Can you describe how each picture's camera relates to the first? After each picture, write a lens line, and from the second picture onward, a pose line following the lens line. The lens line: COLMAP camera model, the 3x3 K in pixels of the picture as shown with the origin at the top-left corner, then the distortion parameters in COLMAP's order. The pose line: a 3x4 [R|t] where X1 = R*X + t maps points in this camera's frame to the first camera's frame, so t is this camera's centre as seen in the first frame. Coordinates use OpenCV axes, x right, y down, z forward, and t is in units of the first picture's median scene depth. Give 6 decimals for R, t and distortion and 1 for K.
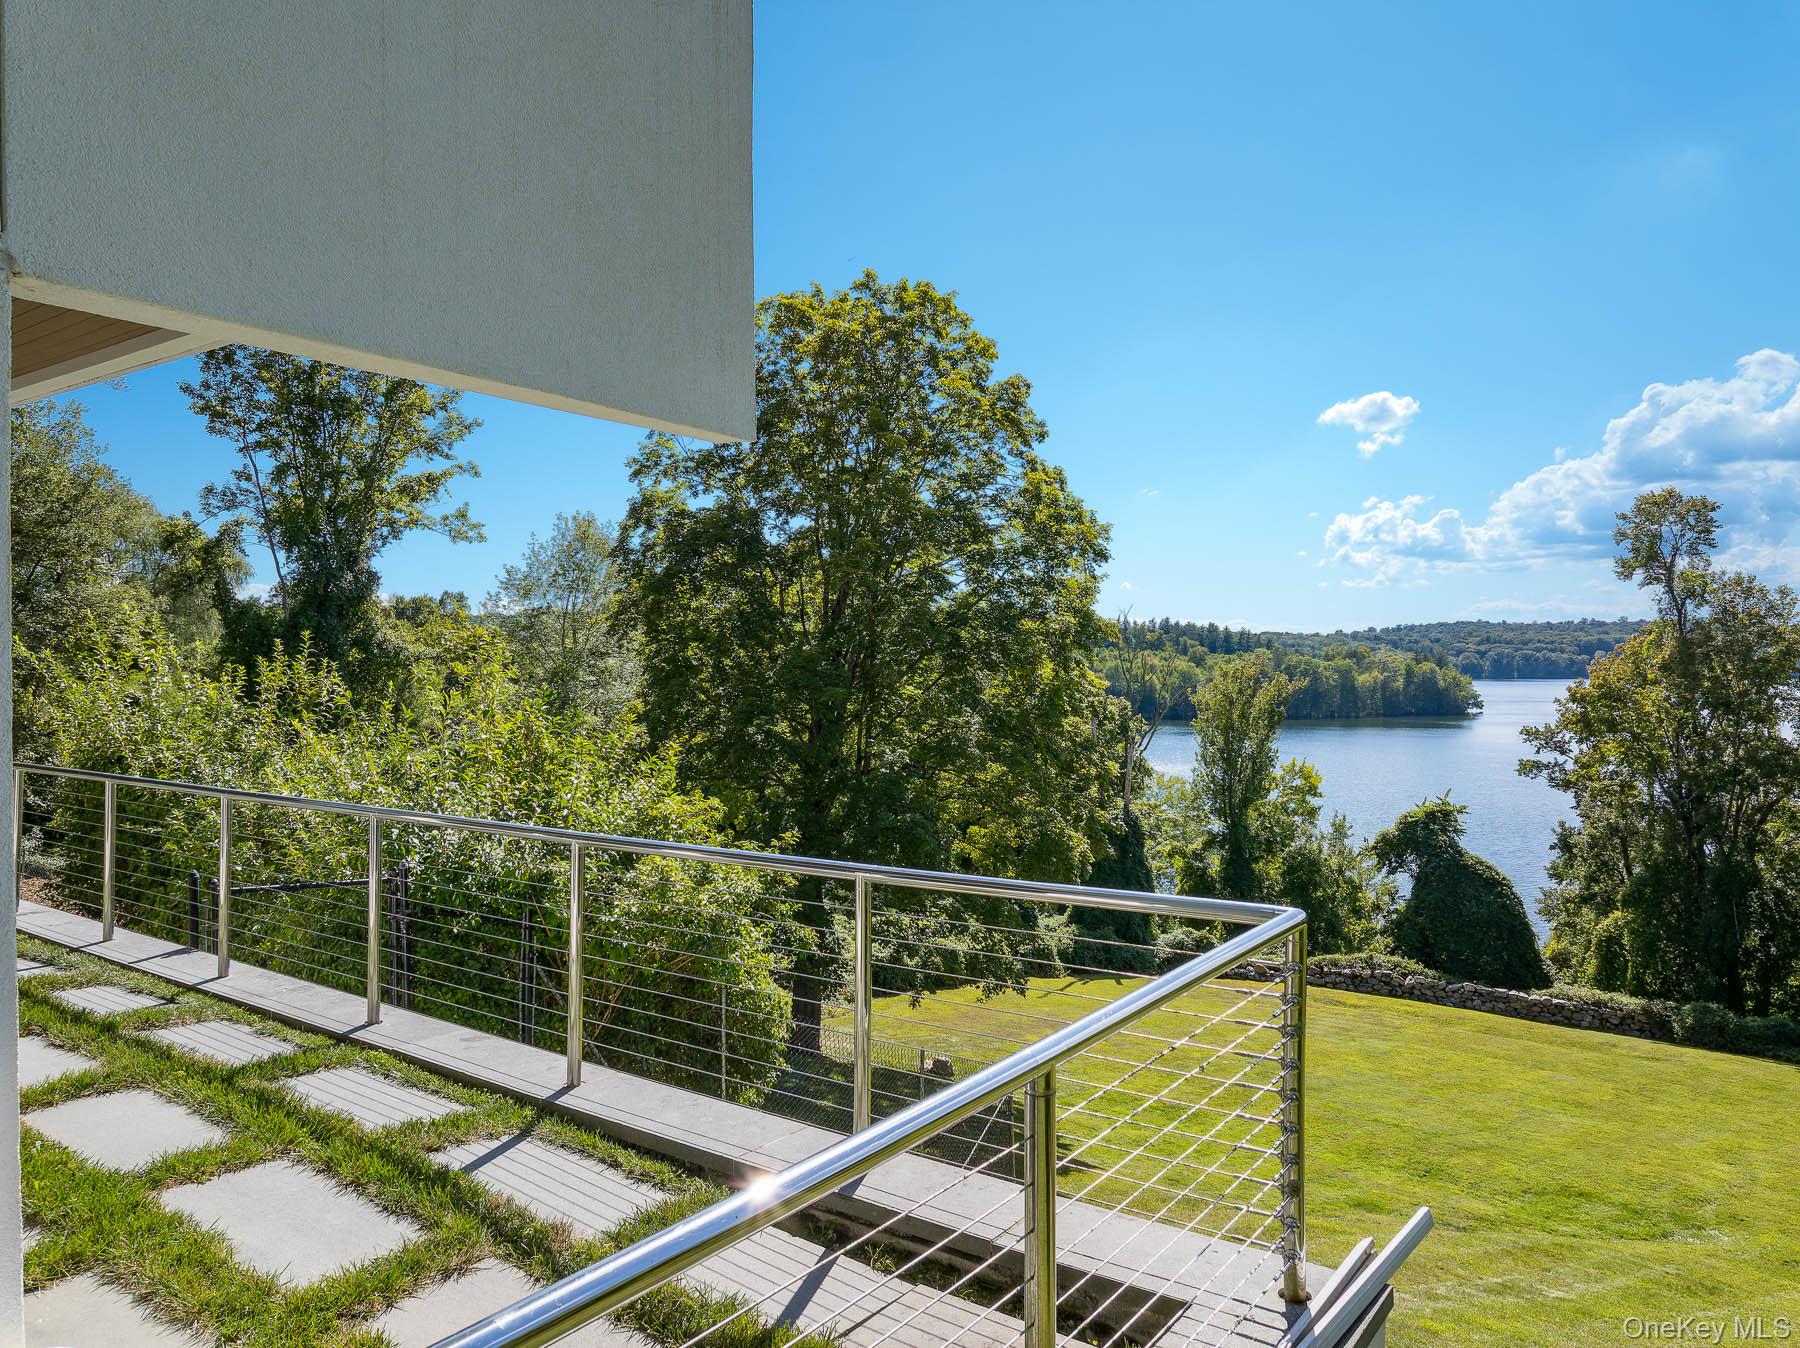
lens RADIAL K [[1238.9, 0, 902.7], [0, 1238.9, 673.3], [0, 0, 1]] dist [-0.008814, 0.002177]
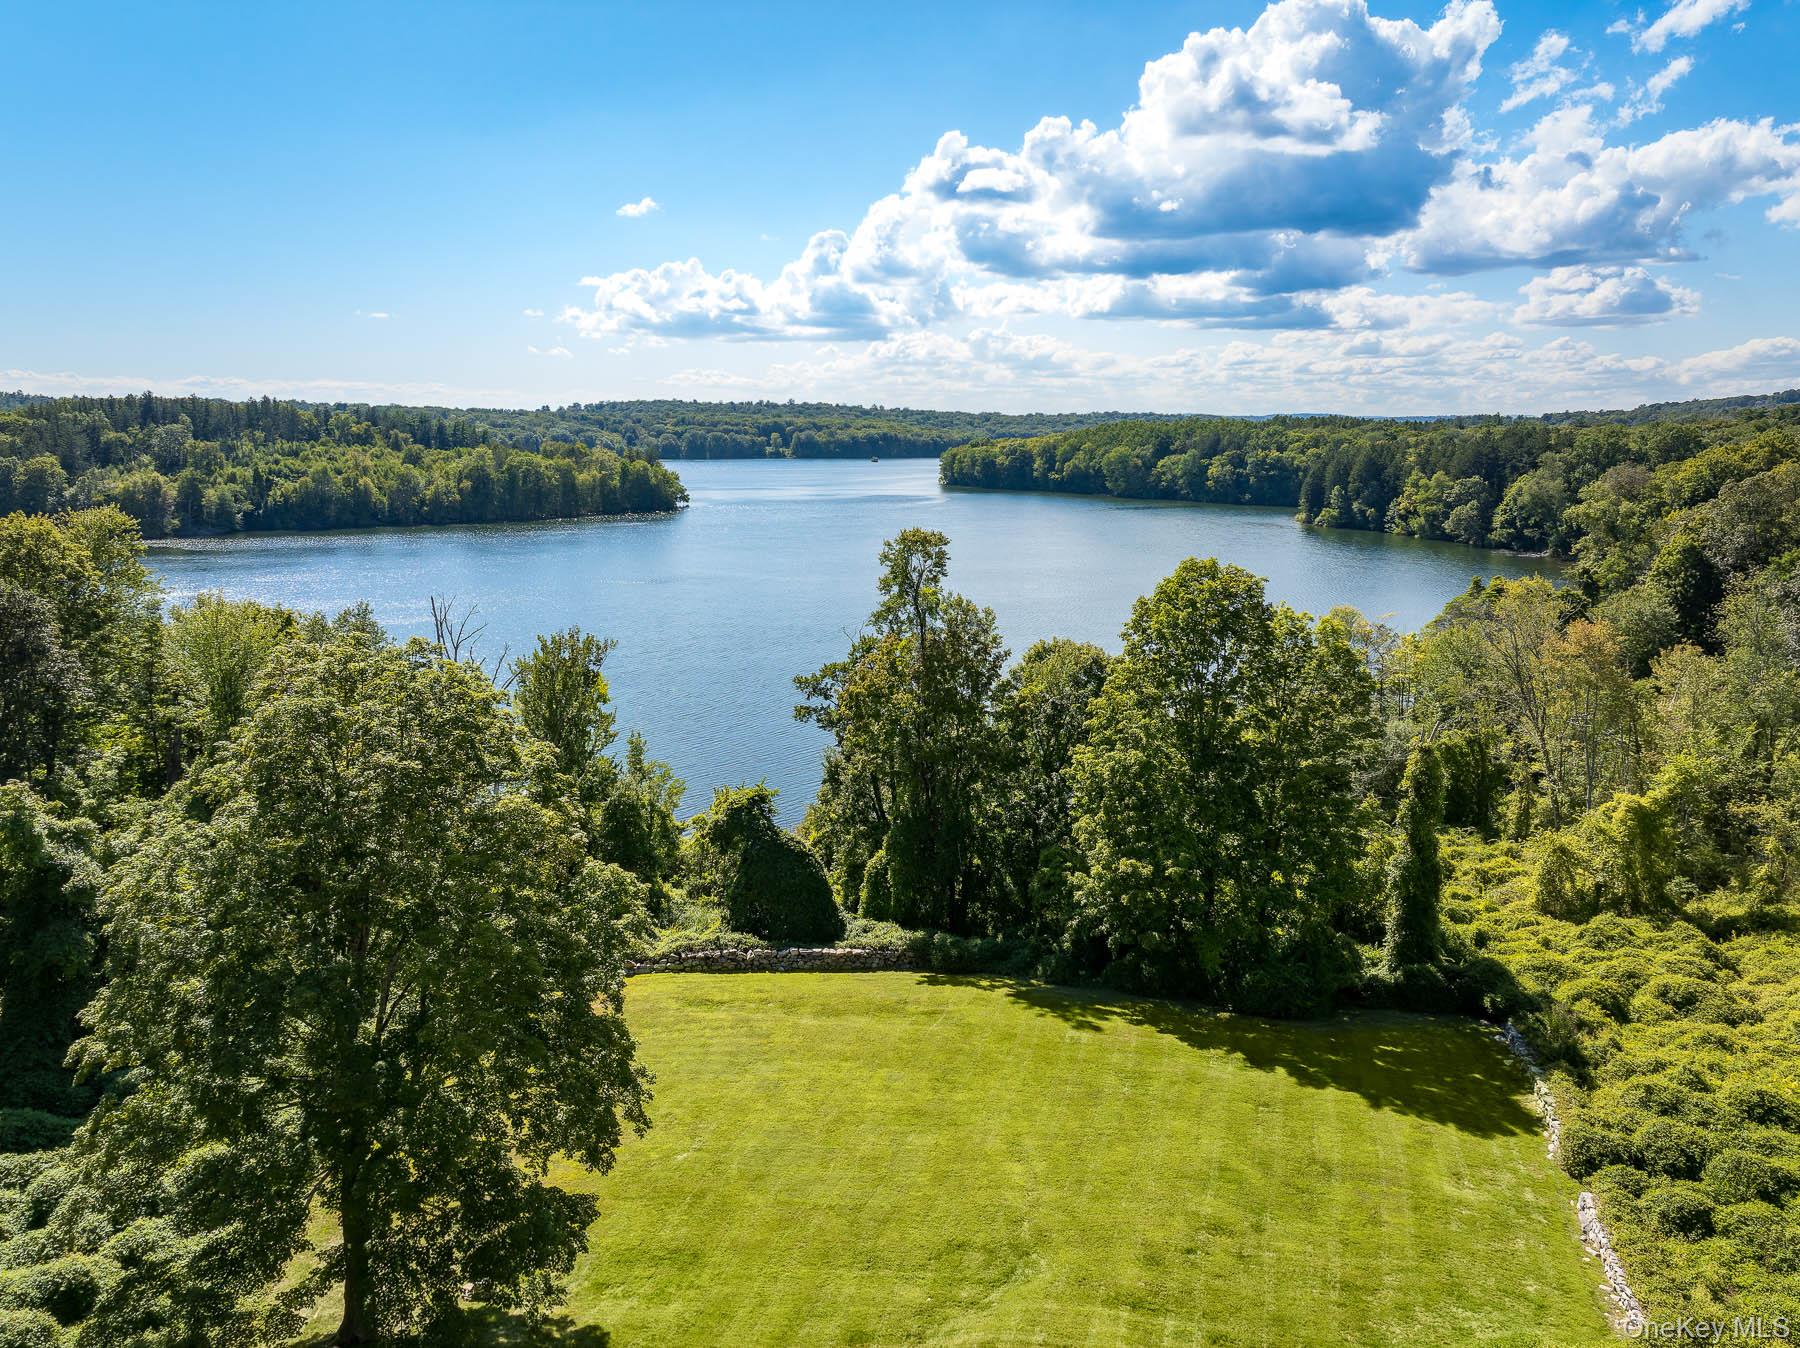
lens RADIAL K [[1227.5, 0, 903.3], [0, 1227.5, 666.5], [0, 0, 1]] dist [-0.000288, -0.004585]
pose [[0.813707, -0.104134, 0.571872, -0.123025], [-0.001316, 0.983490, 0.180959, -0.231301], [-0.581274, -0.148000, 0.800135, -0.024049]]
